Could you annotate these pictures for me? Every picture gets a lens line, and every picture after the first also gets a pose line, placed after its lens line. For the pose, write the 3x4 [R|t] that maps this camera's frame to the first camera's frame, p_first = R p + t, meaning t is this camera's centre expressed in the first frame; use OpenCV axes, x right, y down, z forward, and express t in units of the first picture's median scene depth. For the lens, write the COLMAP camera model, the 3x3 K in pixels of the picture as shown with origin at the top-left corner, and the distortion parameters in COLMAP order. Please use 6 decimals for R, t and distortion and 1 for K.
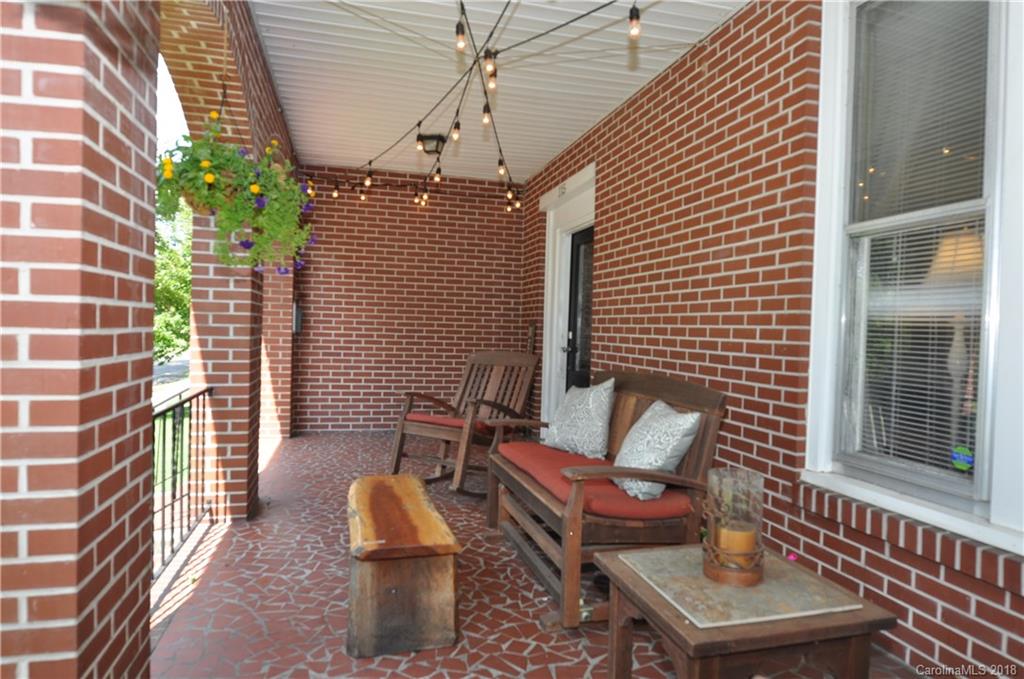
lens RADIAL K [[630.9, 0, 511.6], [0, 630.9, 340.6], [0, 0, 1]] dist [-0.000748, -0.005013]
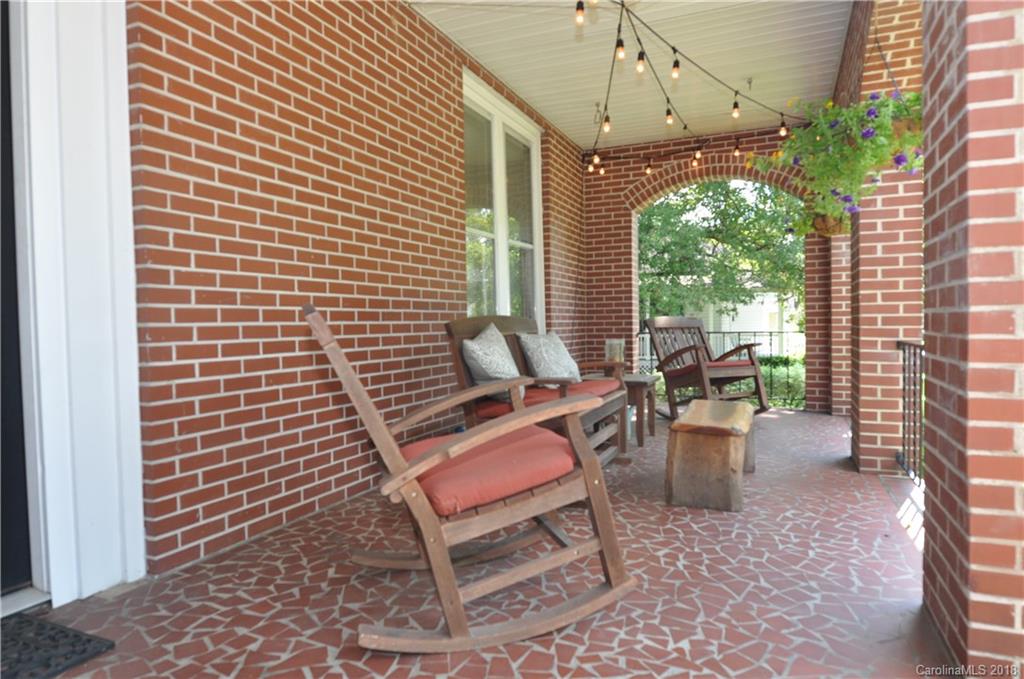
lens RADIAL K [[630.9, 0, 510.7], [0, 630.9, 338.3], [0, 0, 1]] dist [-0.000748, -0.005013]
pose [[-0.789315, -0.030280, 0.613242, -0.512629], [0.006957, 0.998278, 0.058246, 0.023610], [-0.613949, 0.050241, -0.787745, 1.805203]]
